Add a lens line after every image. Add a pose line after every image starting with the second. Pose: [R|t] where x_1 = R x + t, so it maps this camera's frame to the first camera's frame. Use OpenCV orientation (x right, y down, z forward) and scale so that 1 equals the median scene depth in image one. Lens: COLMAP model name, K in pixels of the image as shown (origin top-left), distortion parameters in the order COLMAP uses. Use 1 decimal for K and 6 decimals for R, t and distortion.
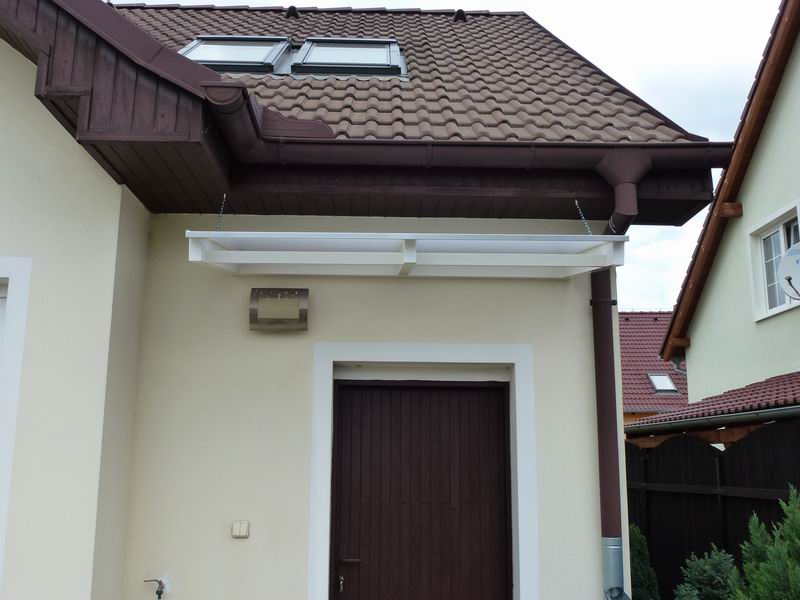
lens RADIAL K [[808.9, 0, 400.0], [0, 808.9, 300.0], [0, 0, 1]] dist [0.005284, -0.008102]
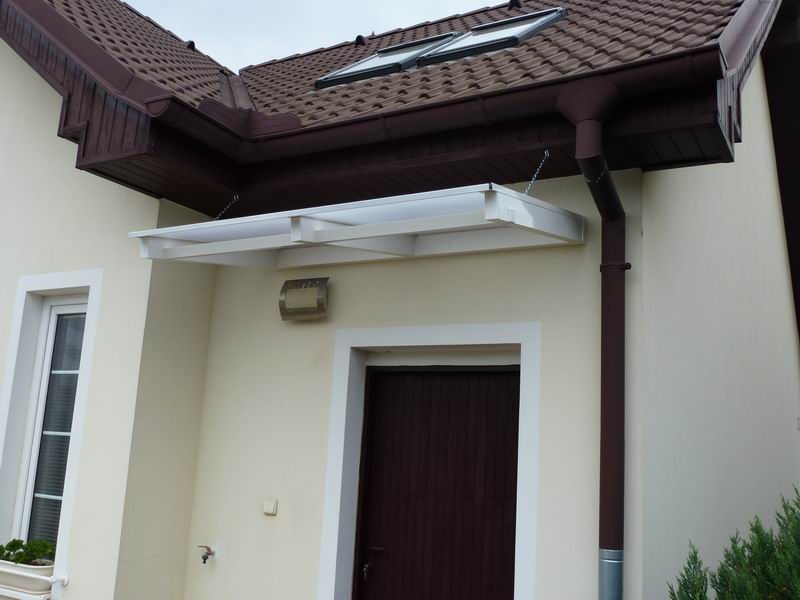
lens RADIAL K [[808.9, 0, 400.0], [0, 808.9, 300.0], [0, 0, 1]] dist [0.005284, -0.008102]
pose [[0.850311, -0.060772, -0.522760, 0.512633], [0.056610, 0.998109, -0.023953, 0.045680], [0.523227, -0.009226, 0.852143, 0.181284]]
